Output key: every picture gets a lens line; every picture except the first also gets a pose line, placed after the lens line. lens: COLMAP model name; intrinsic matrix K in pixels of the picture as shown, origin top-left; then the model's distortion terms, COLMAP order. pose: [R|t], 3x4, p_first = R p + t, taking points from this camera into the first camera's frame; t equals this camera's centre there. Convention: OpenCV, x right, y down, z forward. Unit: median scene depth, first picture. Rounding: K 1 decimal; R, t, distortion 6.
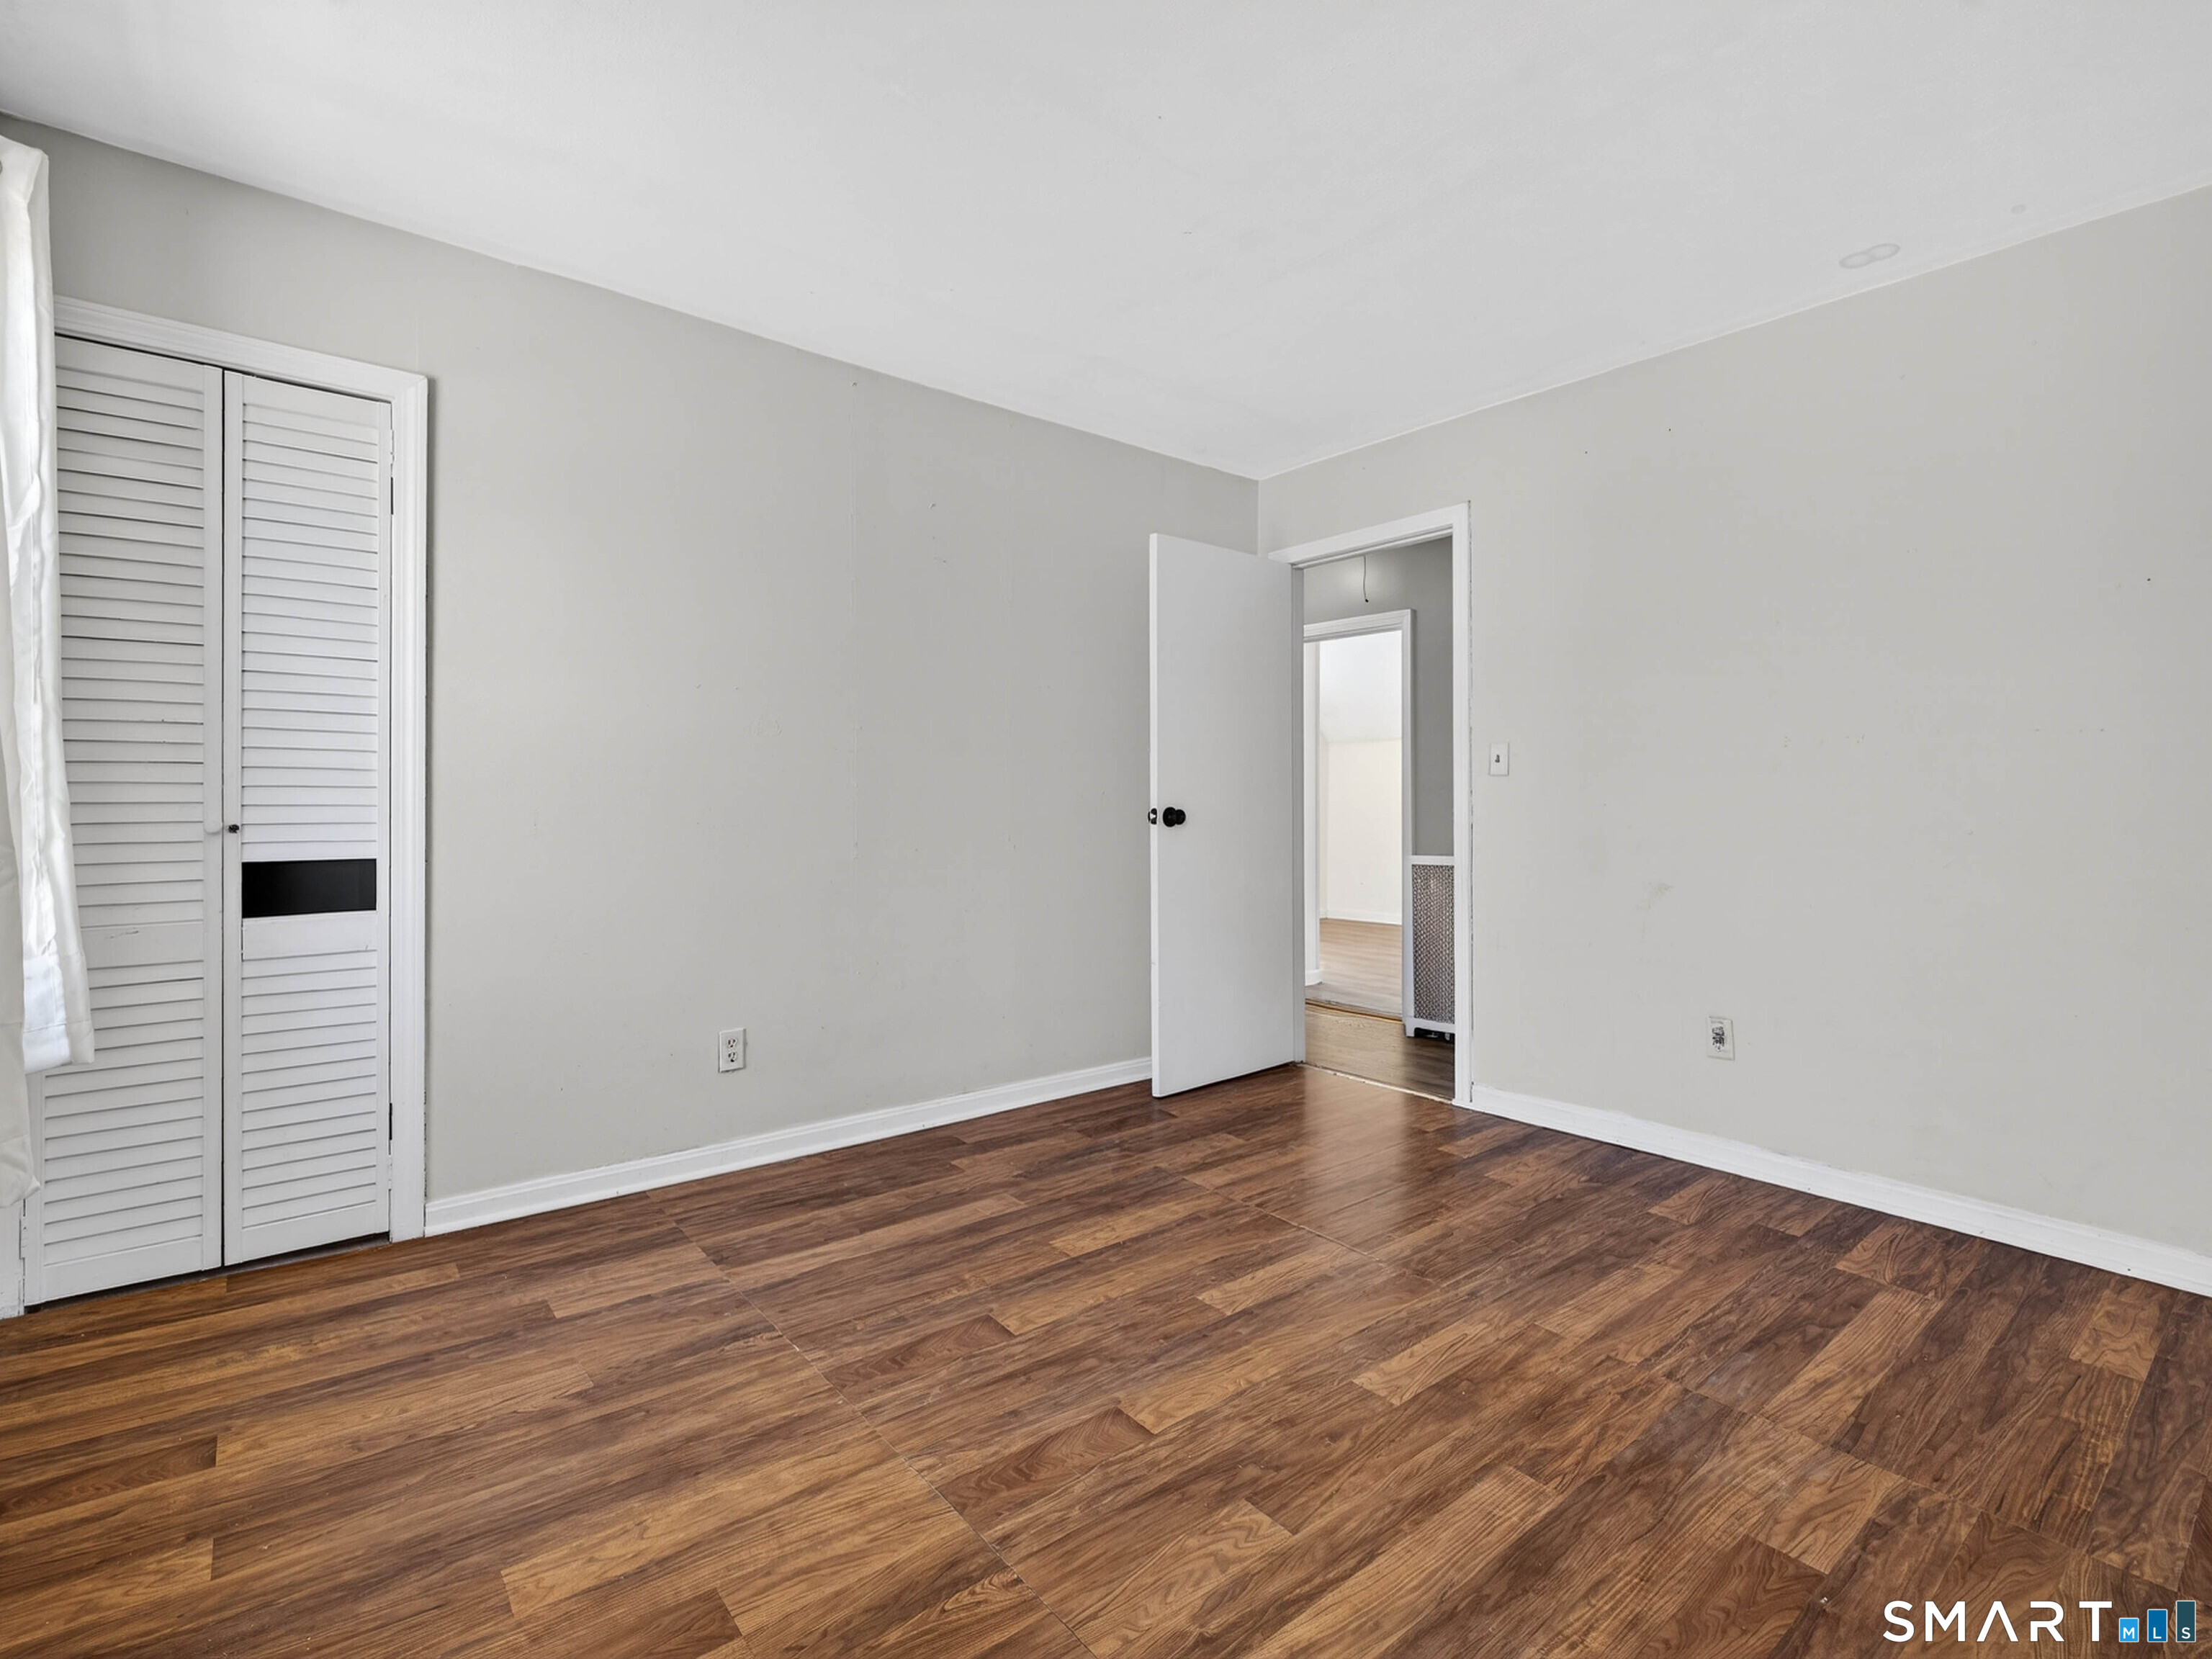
lens RADIAL K [[1039.2, 0, 1103.6], [0, 1039.2, 814.6], [0, 0, 1]] dist [0.009975, -0.000659]
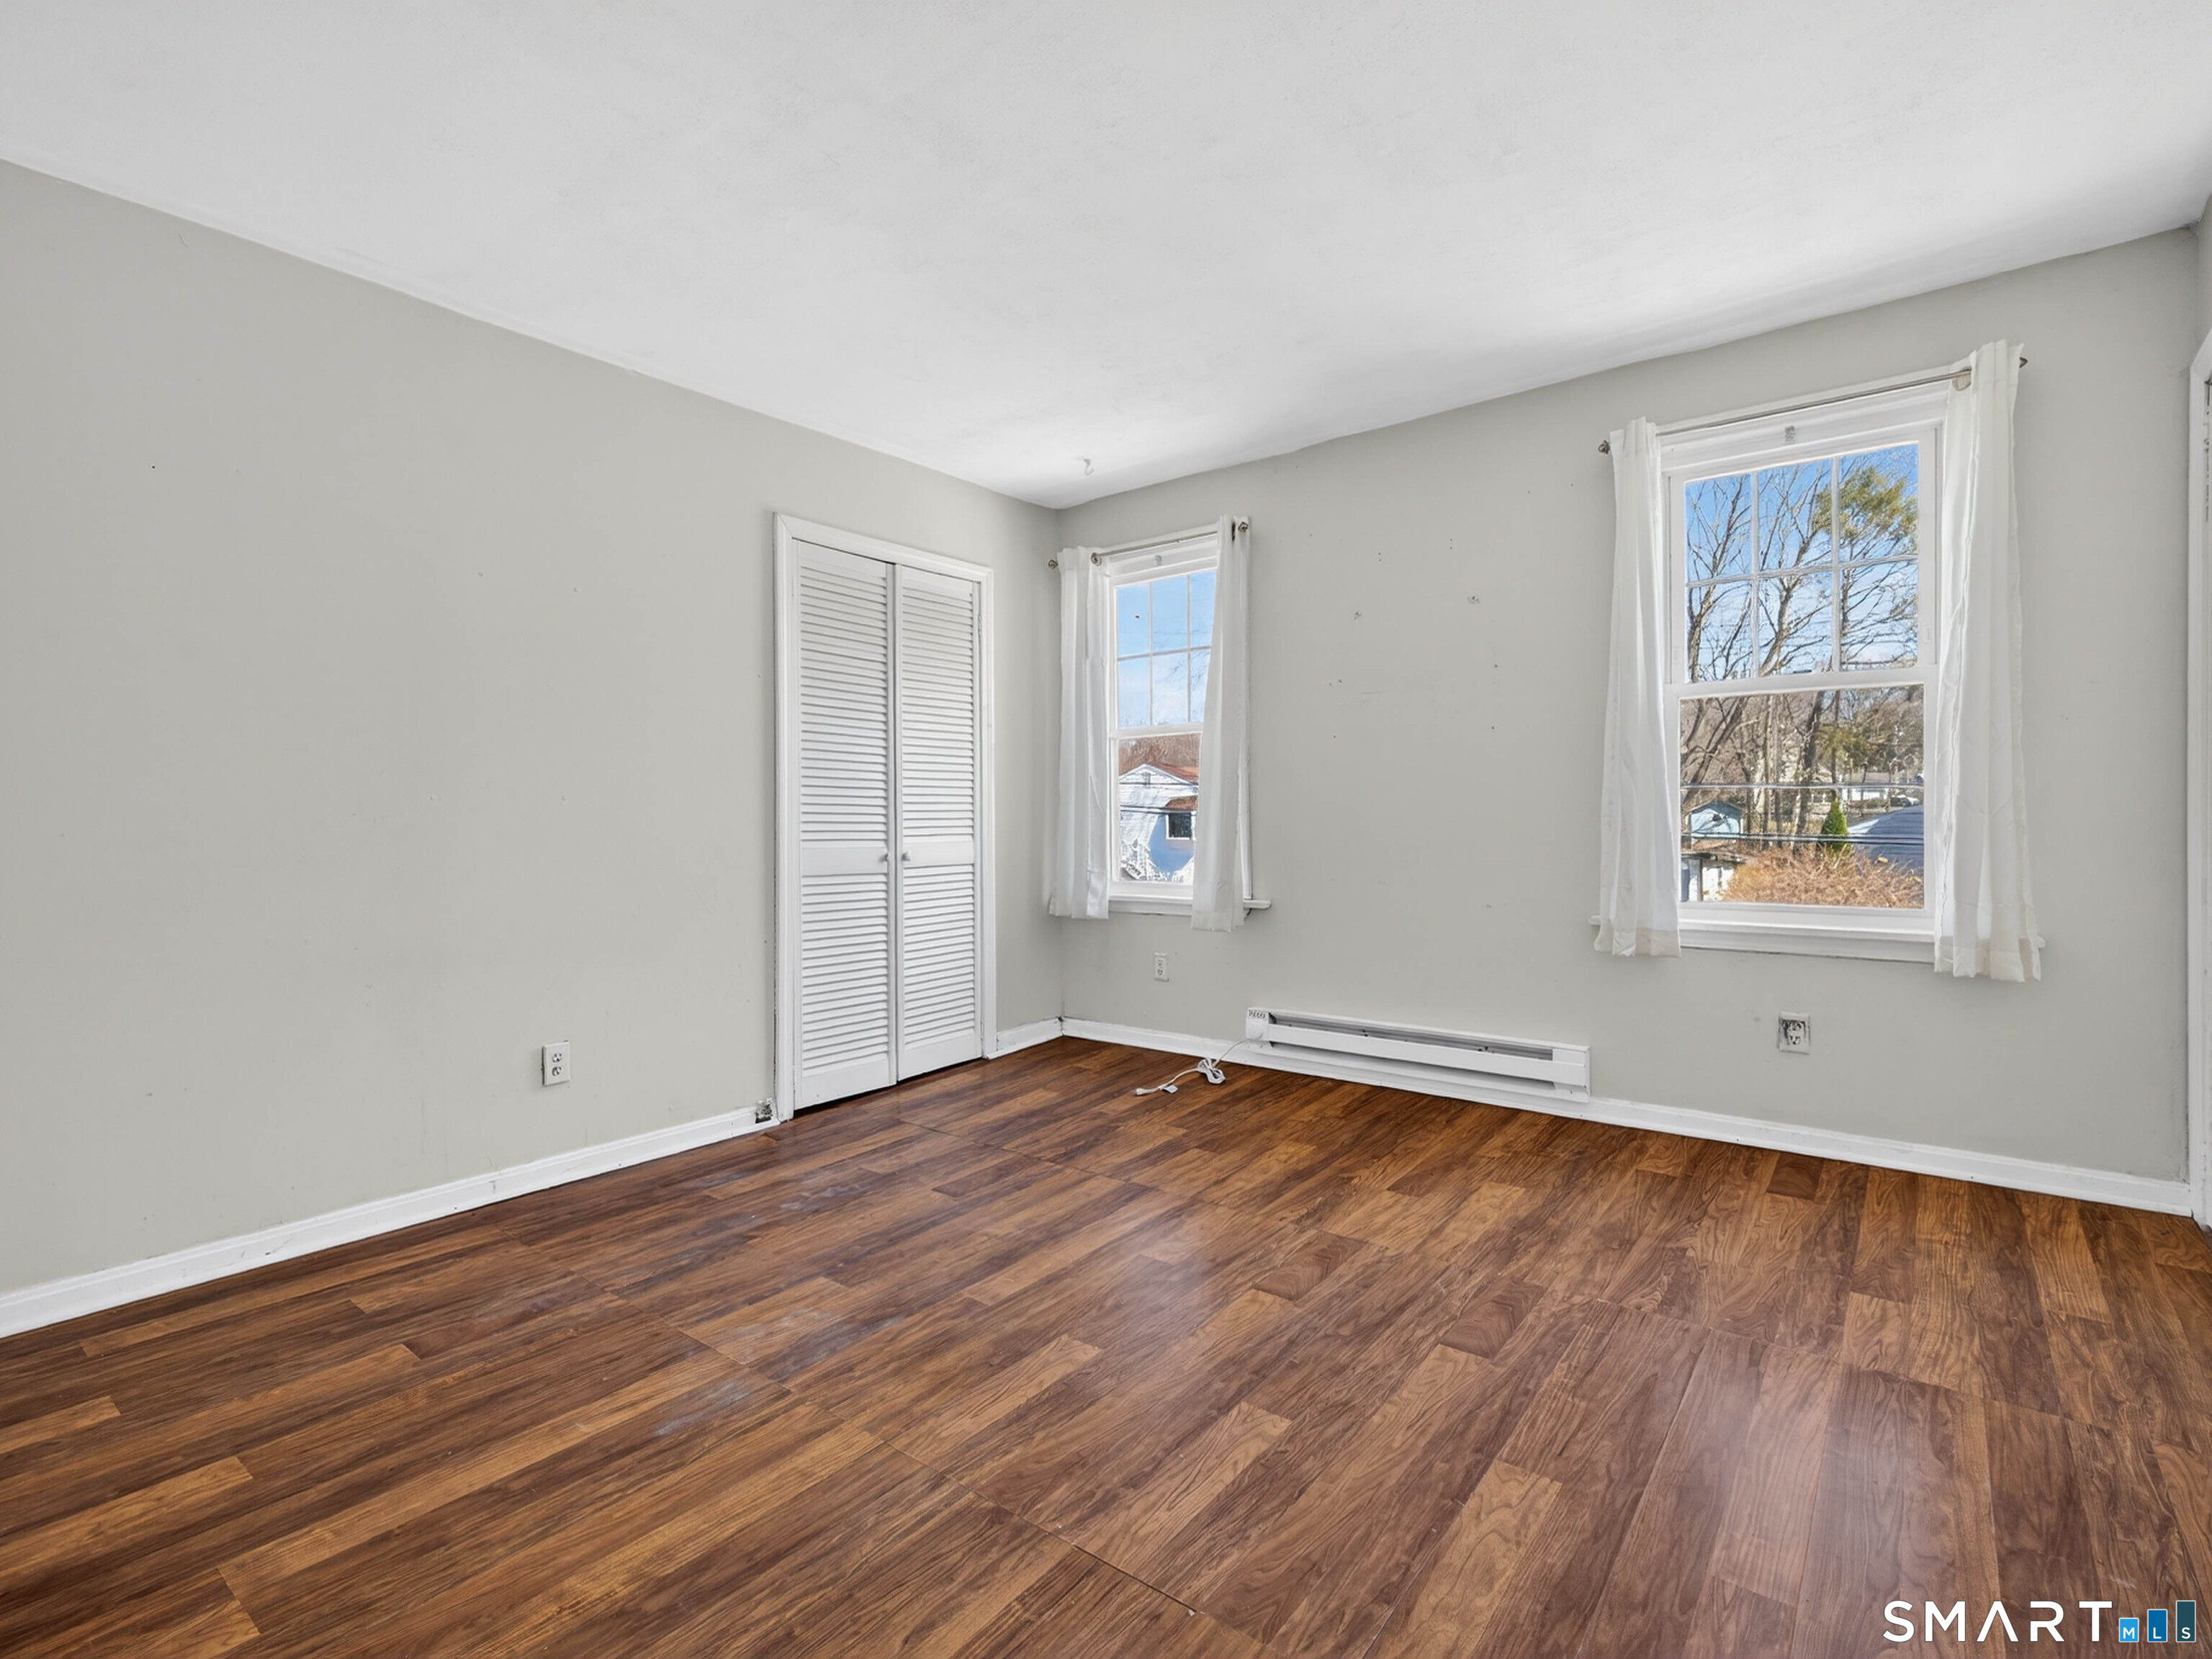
lens RADIAL K [[1039.2, 0, 1107.8], [0, 1039.2, 819.0], [0, 0, 1]] dist [0.009975, -0.000659]
pose [[-0.973971, 0.009390, -0.226478, 0.467207], [0.004512, 0.999747, 0.022046, -0.014344], [0.226627, 0.020450, -0.973767, 2.016719]]
